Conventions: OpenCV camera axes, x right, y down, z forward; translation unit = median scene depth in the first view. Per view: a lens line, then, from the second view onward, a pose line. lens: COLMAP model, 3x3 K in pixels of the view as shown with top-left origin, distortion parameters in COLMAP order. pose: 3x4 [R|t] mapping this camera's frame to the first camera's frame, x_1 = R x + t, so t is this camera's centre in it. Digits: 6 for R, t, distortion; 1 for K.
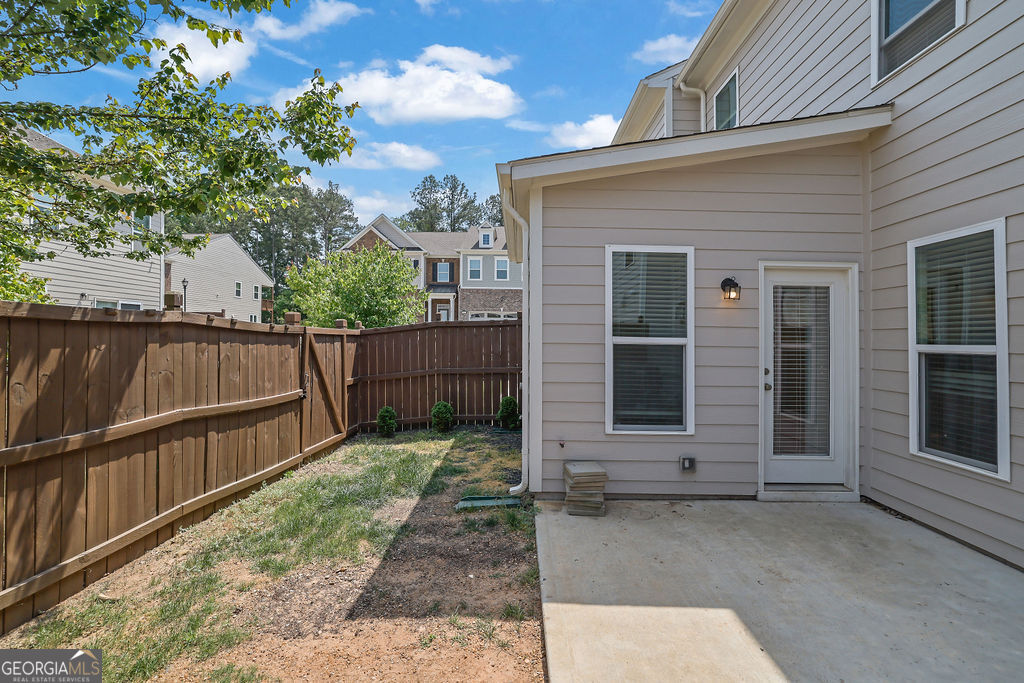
lens RADIAL K [[441.7, 0, 511.9], [0, 441.7, 332.2], [0, 0, 1]] dist [-0.044391, 0.018382]
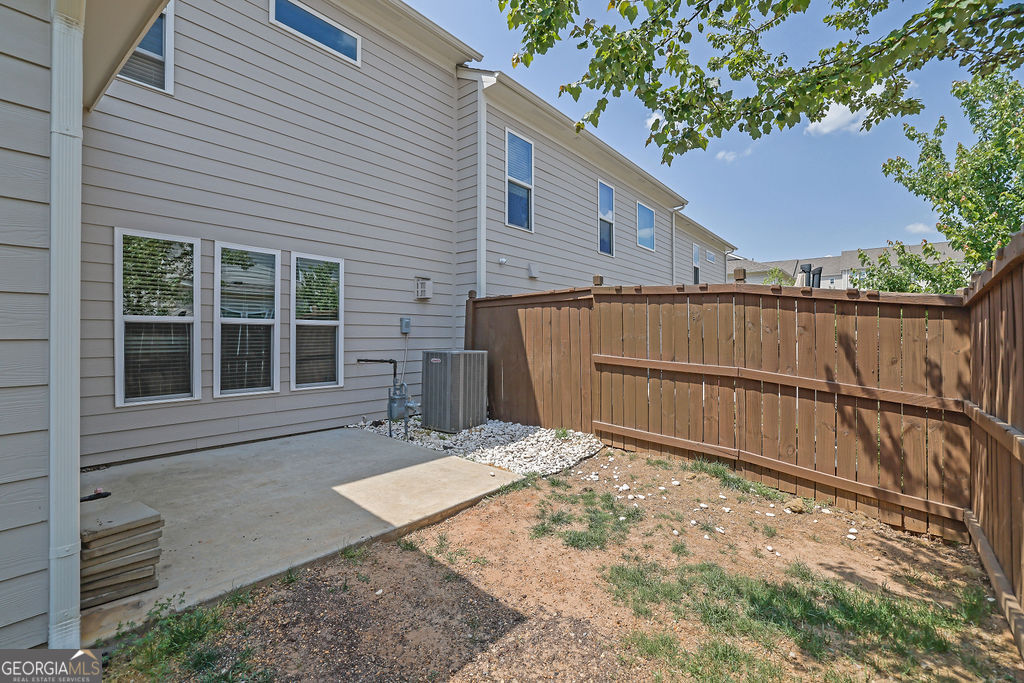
lens RADIAL K [[441.7, 0, 511.9], [0, 441.7, 332.2], [0, 0, 1]] dist [-0.044391, 0.018382]
pose [[-0.776106, -0.008687, 0.630543, -0.607467], [-0.017705, 0.999811, -0.008019, 0.059524], [-0.630354, -0.017387, -0.776113, 1.139016]]
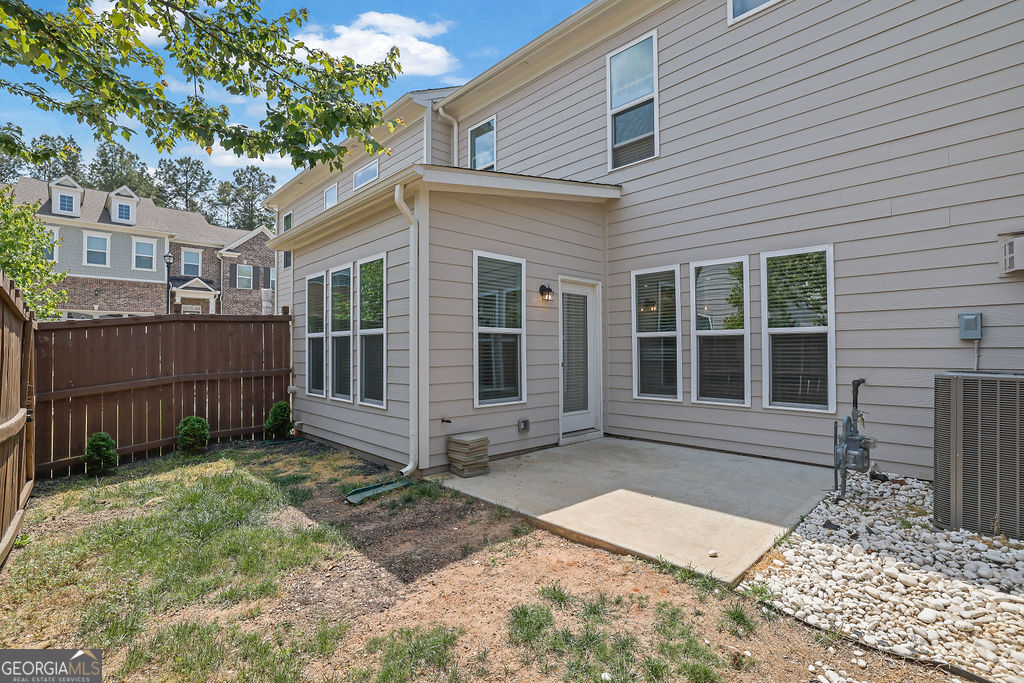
lens RADIAL K [[487.8, 0, 507.3], [0, 487.8, 333.5], [0, 0, 1]] dist [-0.022596, 0.001030]
pose [[0.715572, 0.007183, 0.698502, -0.682012], [0.005954, 0.999848, -0.016381, 0.053785], [-0.698513, 0.015881, 0.715421, -0.009070]]
